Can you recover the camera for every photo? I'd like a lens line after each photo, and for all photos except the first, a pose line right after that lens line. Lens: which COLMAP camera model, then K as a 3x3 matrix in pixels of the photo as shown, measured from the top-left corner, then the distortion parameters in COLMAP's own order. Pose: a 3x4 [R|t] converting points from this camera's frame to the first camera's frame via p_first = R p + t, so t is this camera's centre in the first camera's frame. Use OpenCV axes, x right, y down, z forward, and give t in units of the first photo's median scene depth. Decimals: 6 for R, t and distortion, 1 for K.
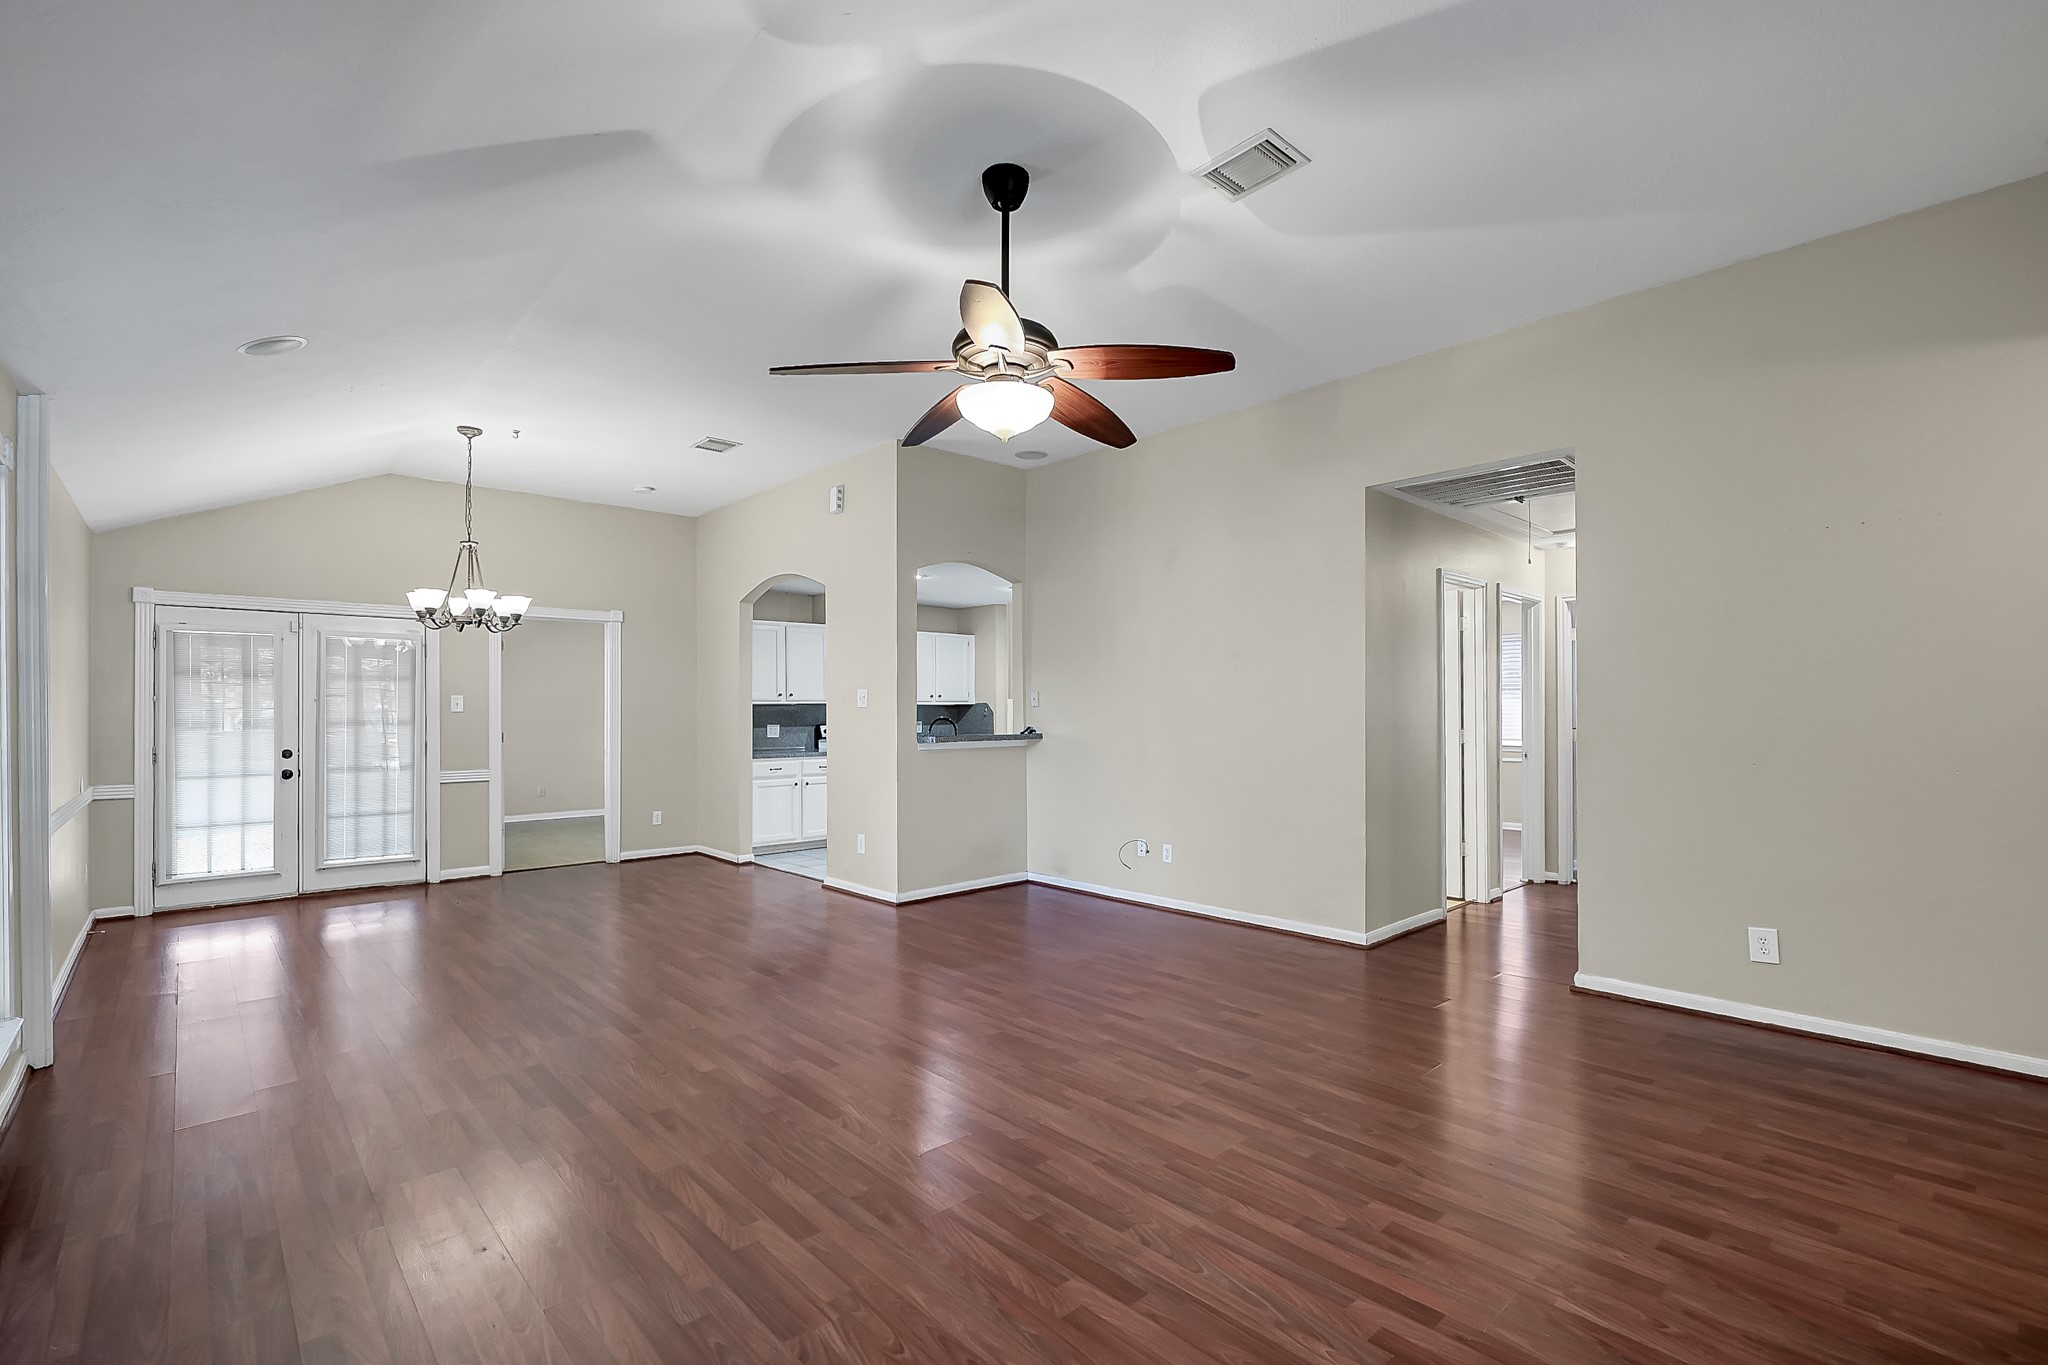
lens RADIAL K [[907.9, 0, 1038.7], [0, 907.9, 710.5], [0, 0, 1]] dist [-0.002471, -0.000031]
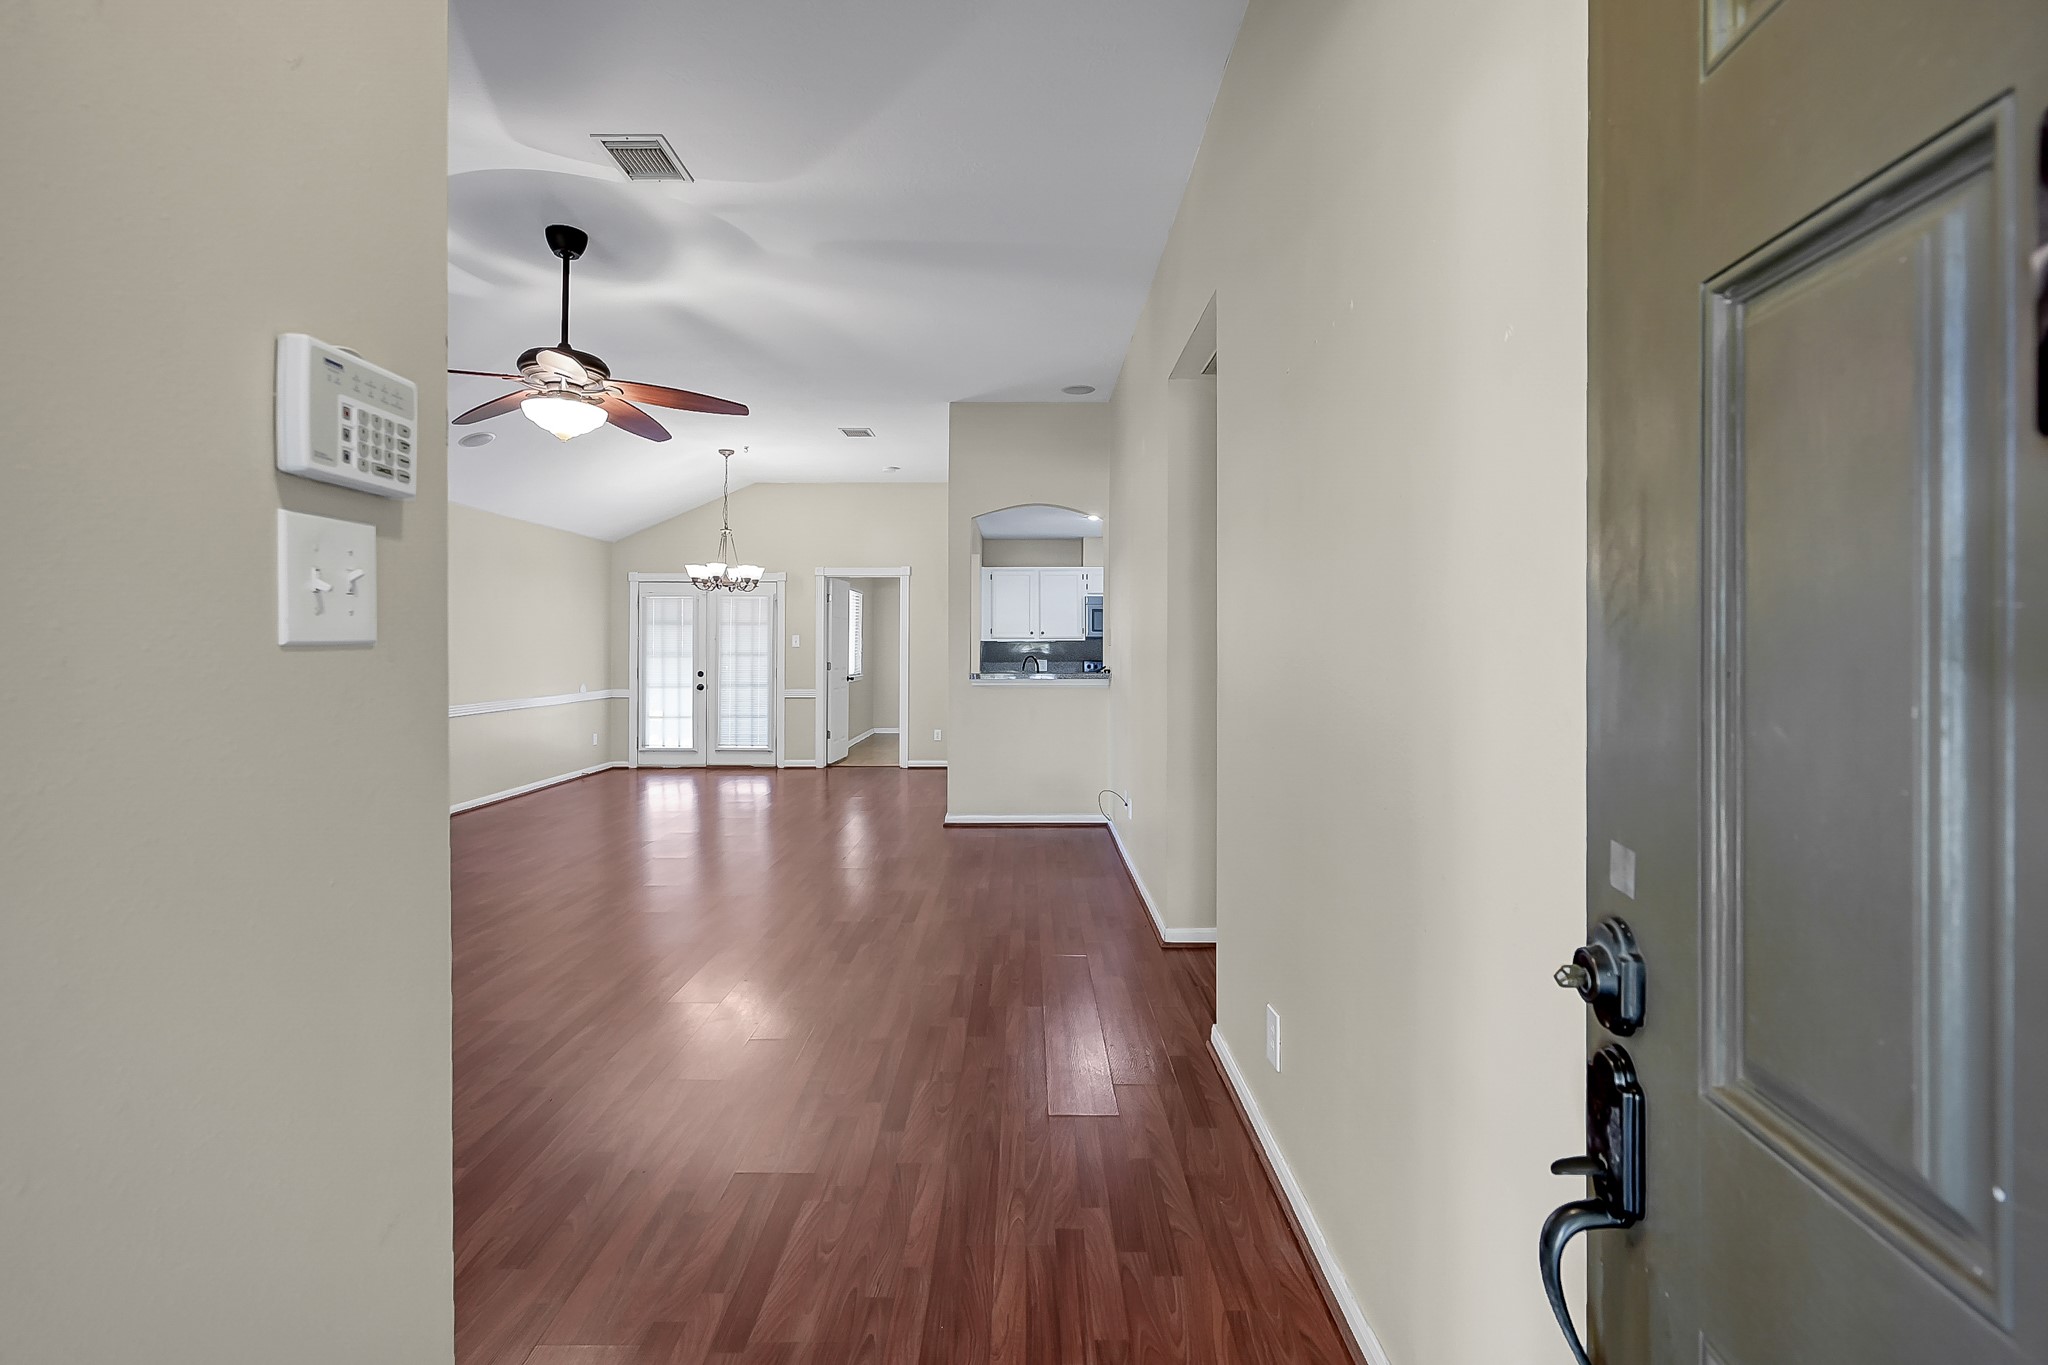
lens RADIAL K [[907.9, 0, 1003.0], [0, 907.9, 644.9], [0, 0, 1]] dist [-0.002471, -0.000031]
pose [[0.721186, 0.004260, -0.692728, 0.605435], [-0.004167, 0.999990, 0.001811, -0.006390], [0.692729, 0.001581, 0.721197, 0.233063]]
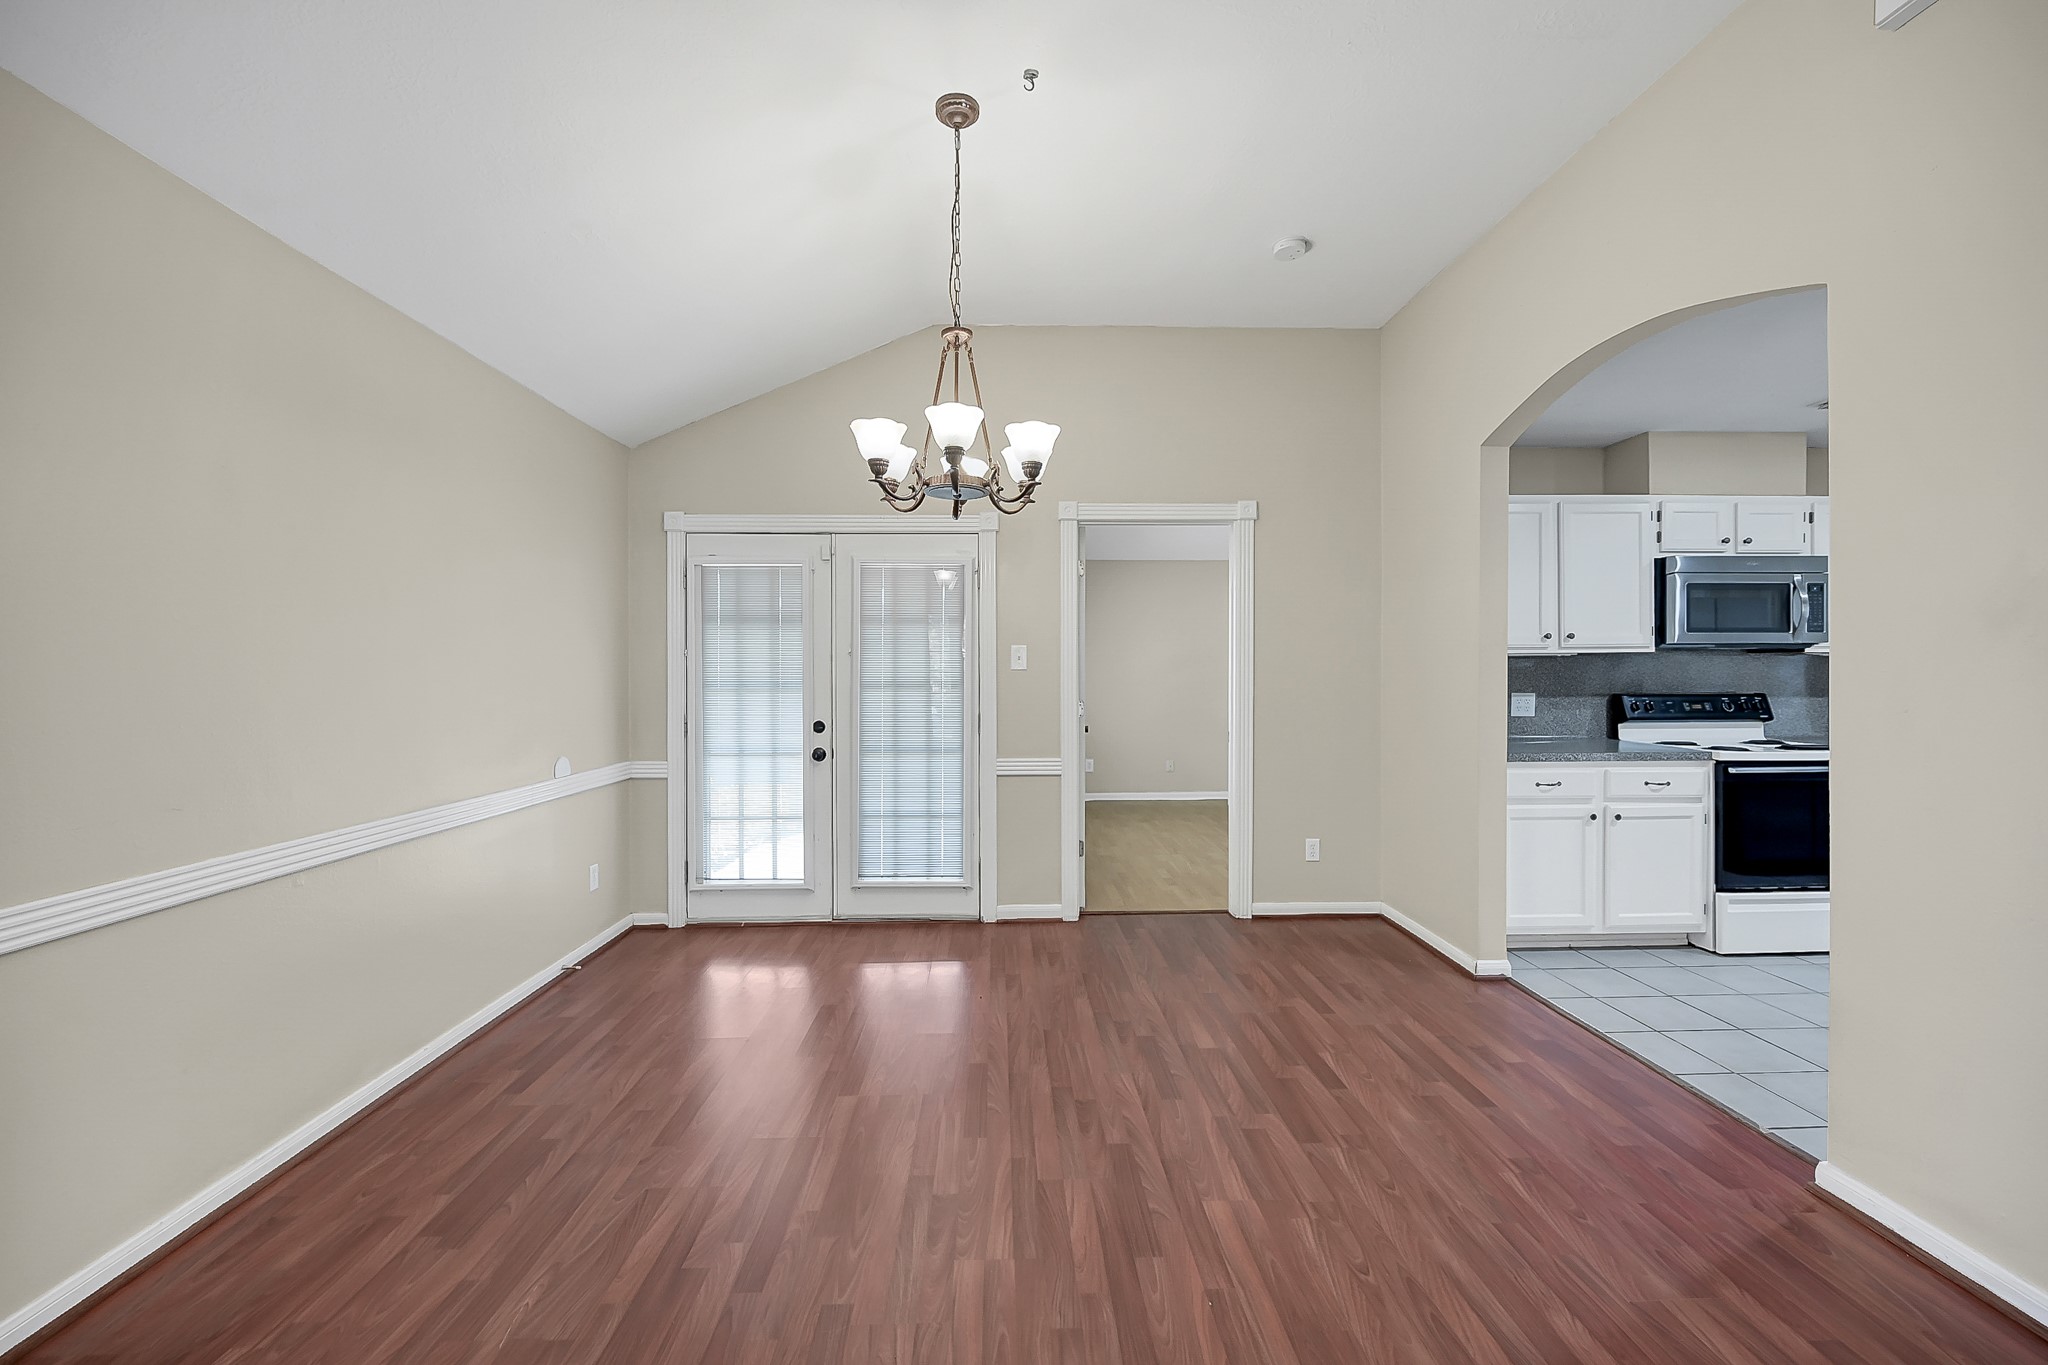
lens RADIAL K [[804.3, 0, 989.0], [0, 804.3, 666.2], [0, 0, 1]] dist [-0.007016, 0.000139]
pose [[0.738483, -0.000495, -0.674272, -0.281699], [0.001318, 0.999999, 0.000710, -0.001447], [0.674271, -0.001413, 0.738482, 0.597730]]
